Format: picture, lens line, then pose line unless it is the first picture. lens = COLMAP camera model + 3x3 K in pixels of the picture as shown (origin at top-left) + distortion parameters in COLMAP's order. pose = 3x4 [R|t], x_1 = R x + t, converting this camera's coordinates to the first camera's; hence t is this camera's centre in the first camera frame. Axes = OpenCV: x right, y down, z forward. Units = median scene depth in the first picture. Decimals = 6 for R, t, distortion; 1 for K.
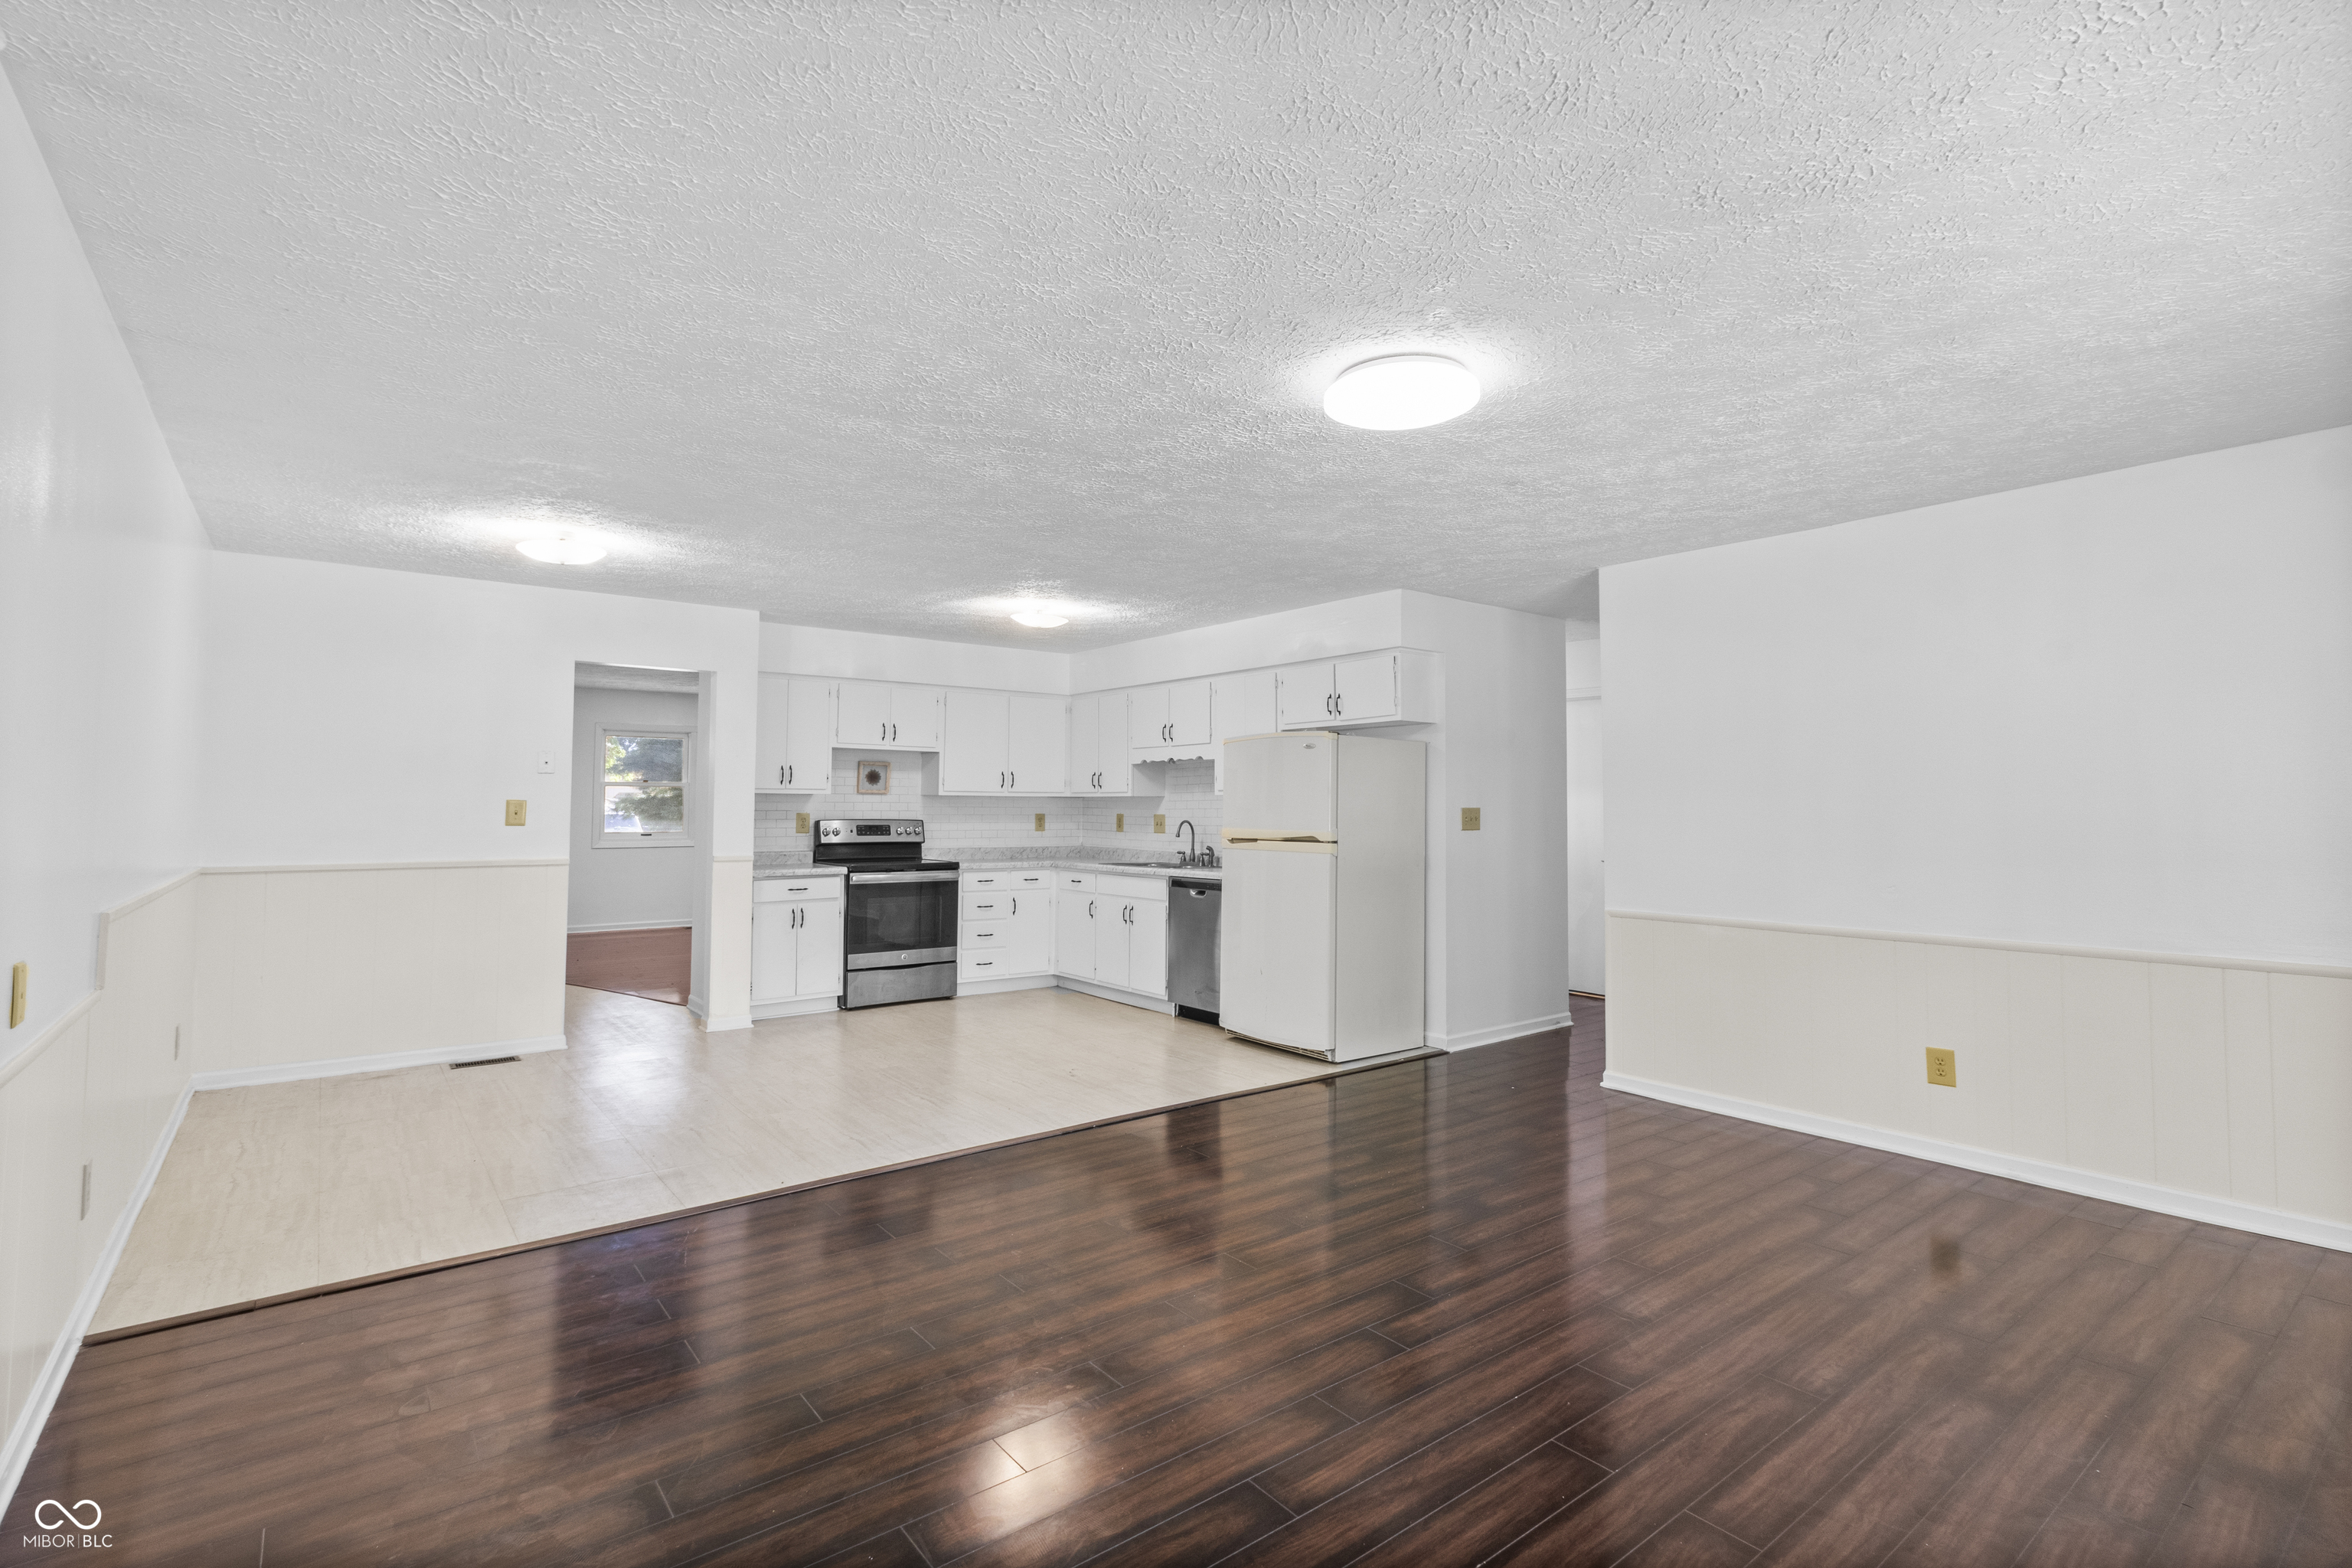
lens RADIAL K [[1094.4, 0, 1166.7], [0, 1094.4, 774.0], [0, 0, 1]] dist [0.005376, -0.000734]
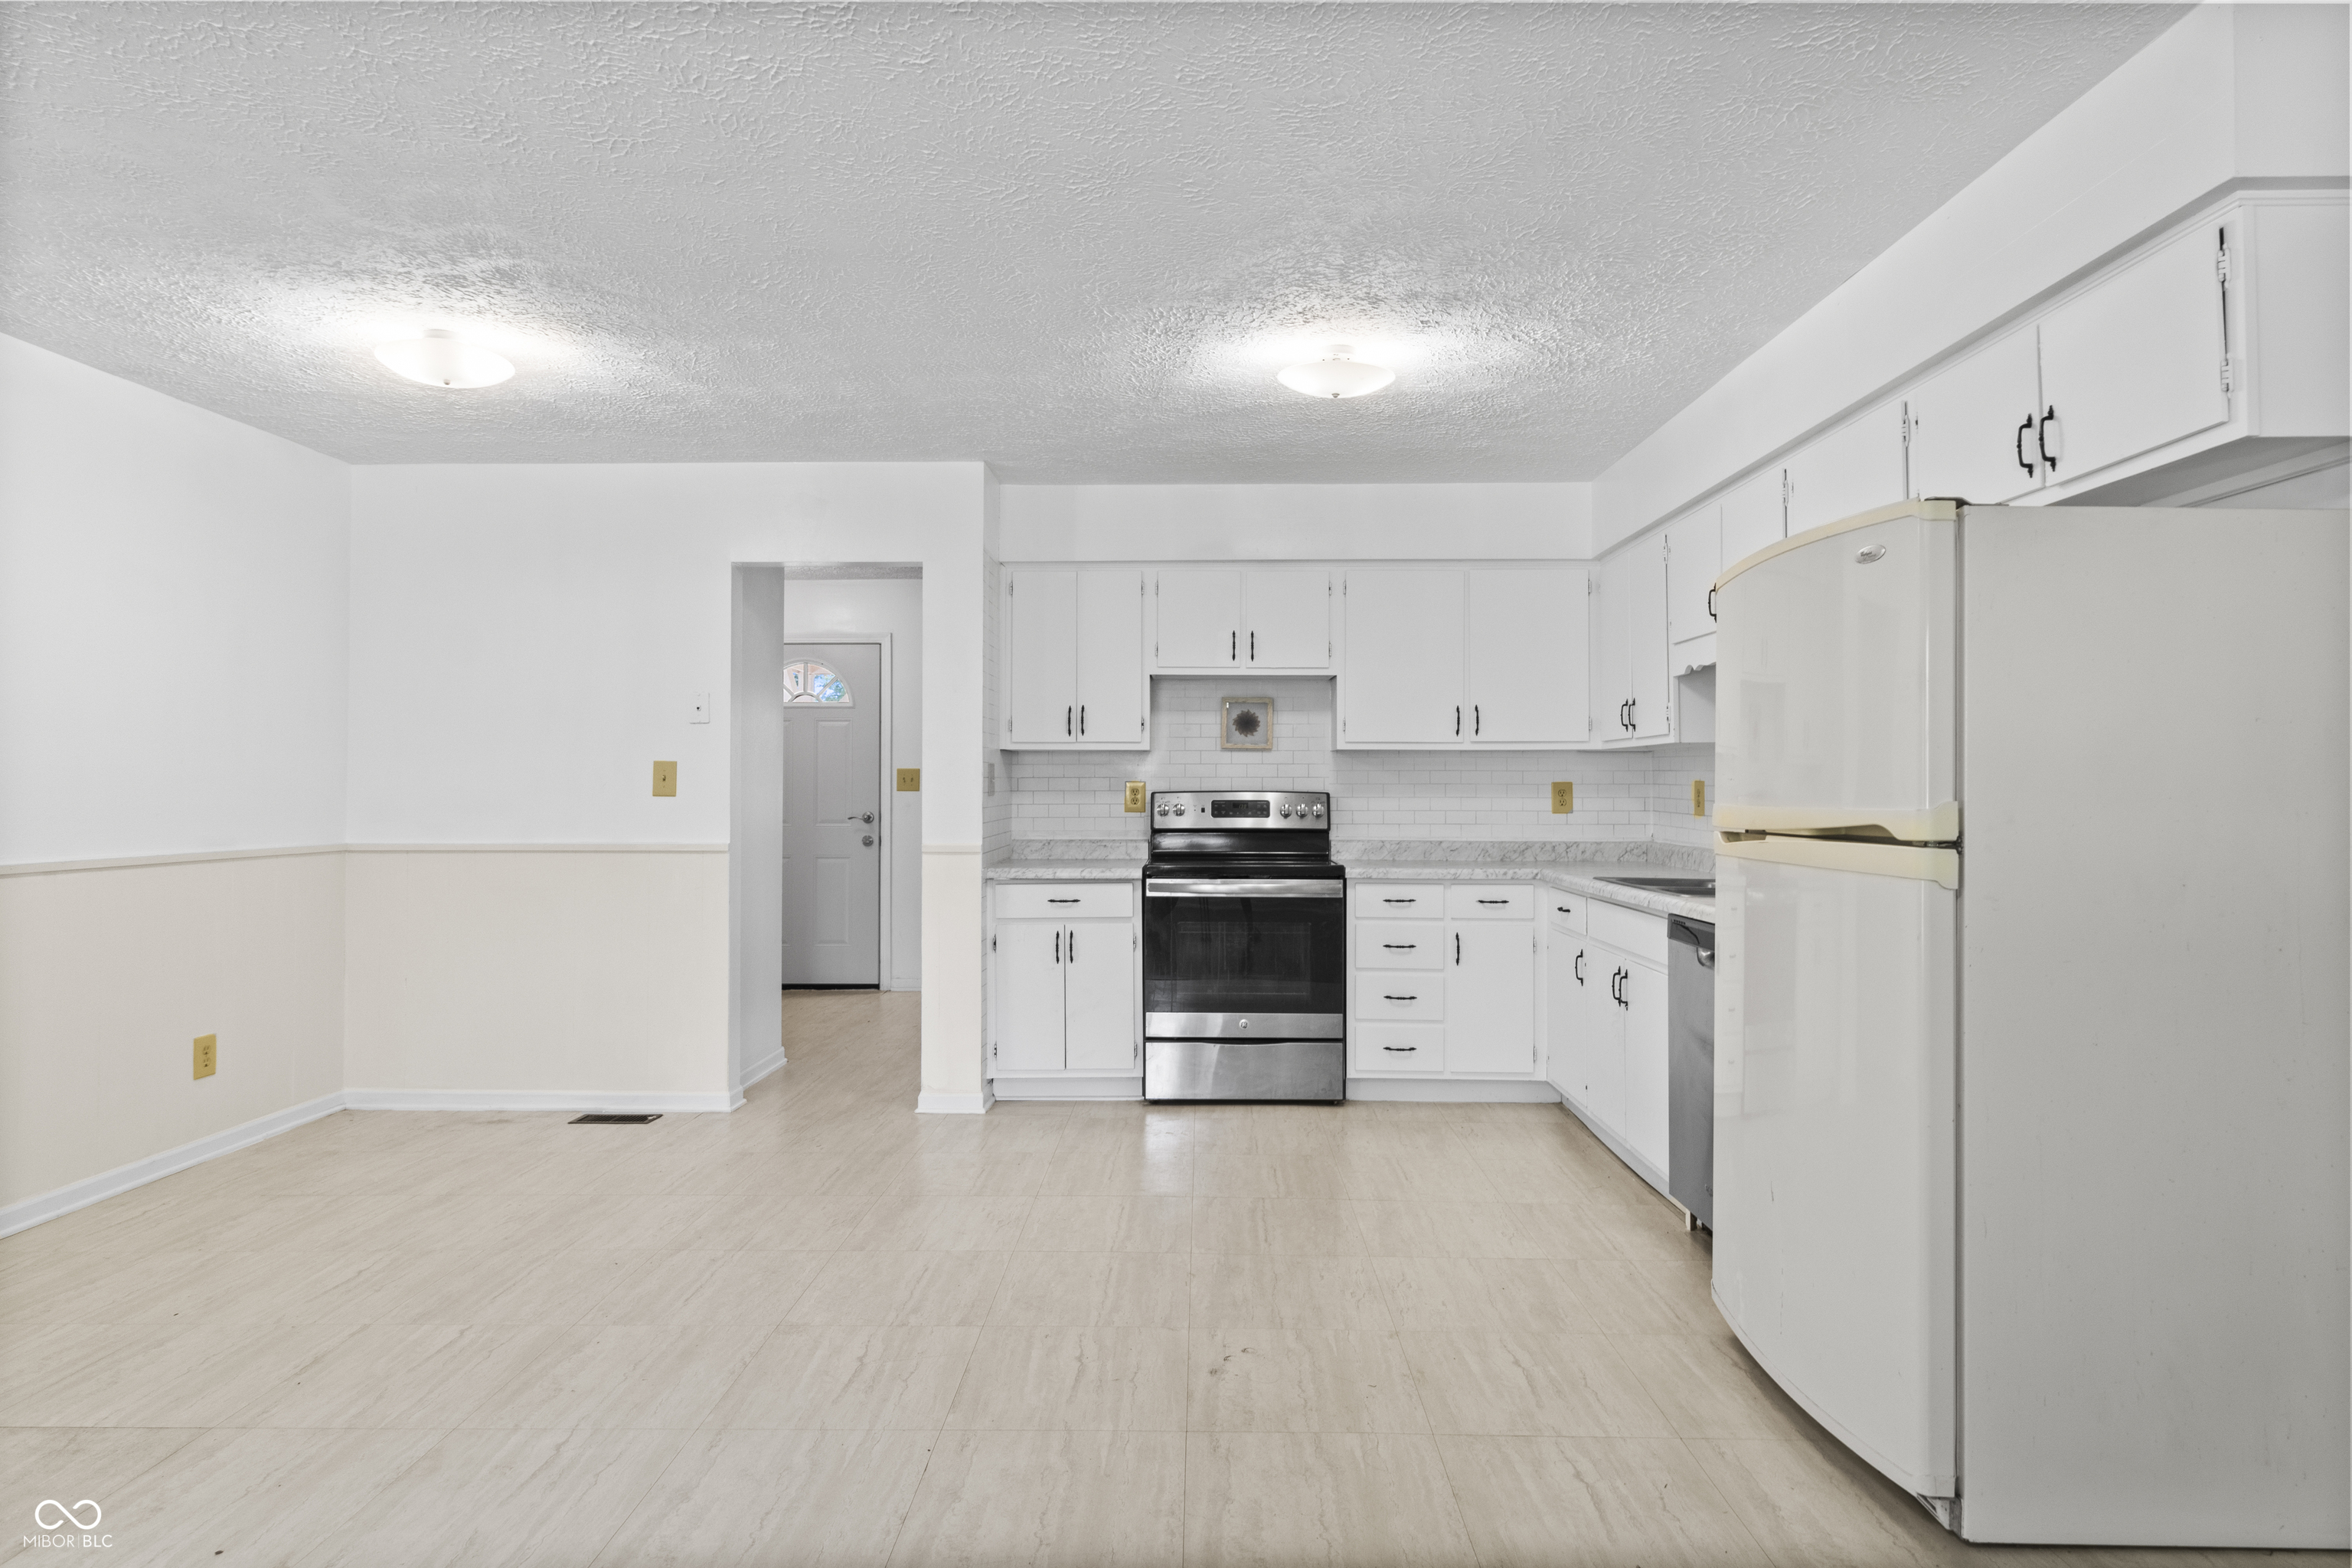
lens RADIAL K [[1284.2, 0, 1182.3], [0, 1284.2, 767.7], [0, 0, 1]] dist [0.002272, -0.001877]
pose [[0.784436, -0.014758, -0.620034, 0.172887], [0.021958, 0.999751, 0.003985, 0.027798], [0.619821, -0.016741, 0.784565, 0.469169]]
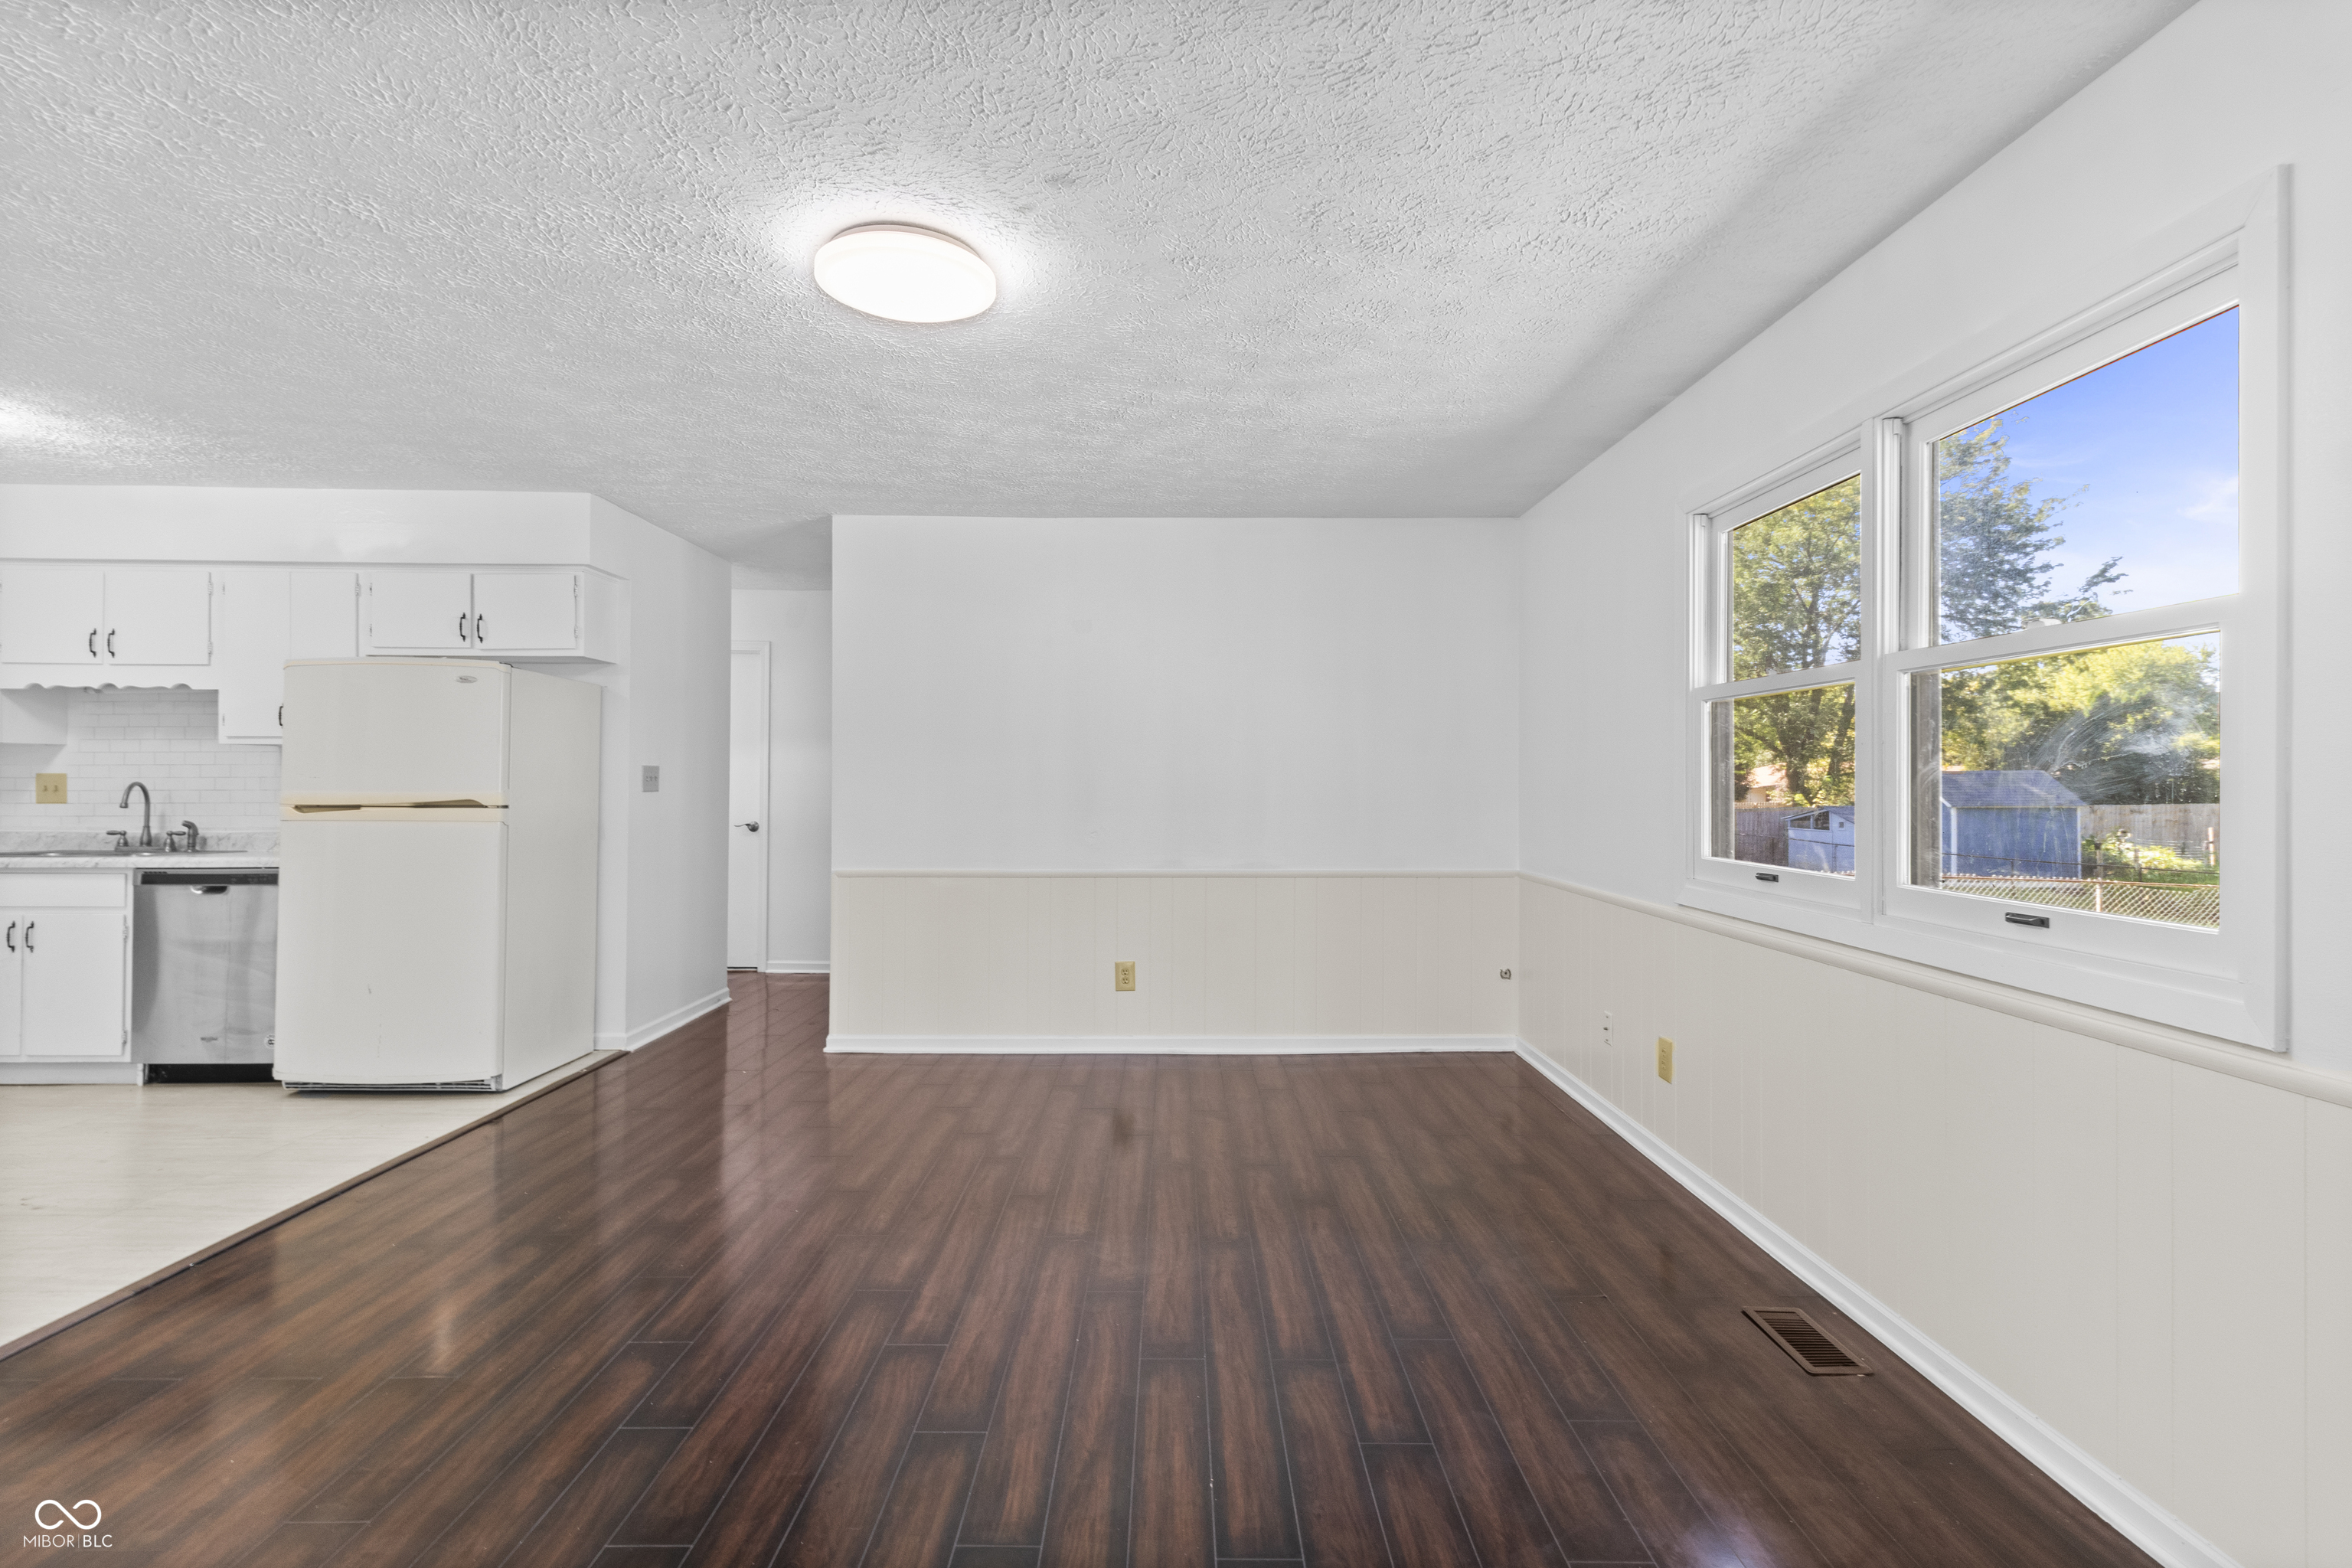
lens RADIAL K [[1126.4, 0, 1191.5], [0, 1126.4, 785.1], [0, 0, 1]] dist [0.002104, 0.000579]
pose [[0.595822, 0.000309, 0.803117, -0.160196], [-0.028069, 0.999397, 0.020439, 0.014379], [-0.802626, -0.034721, 0.595471, 0.116981]]
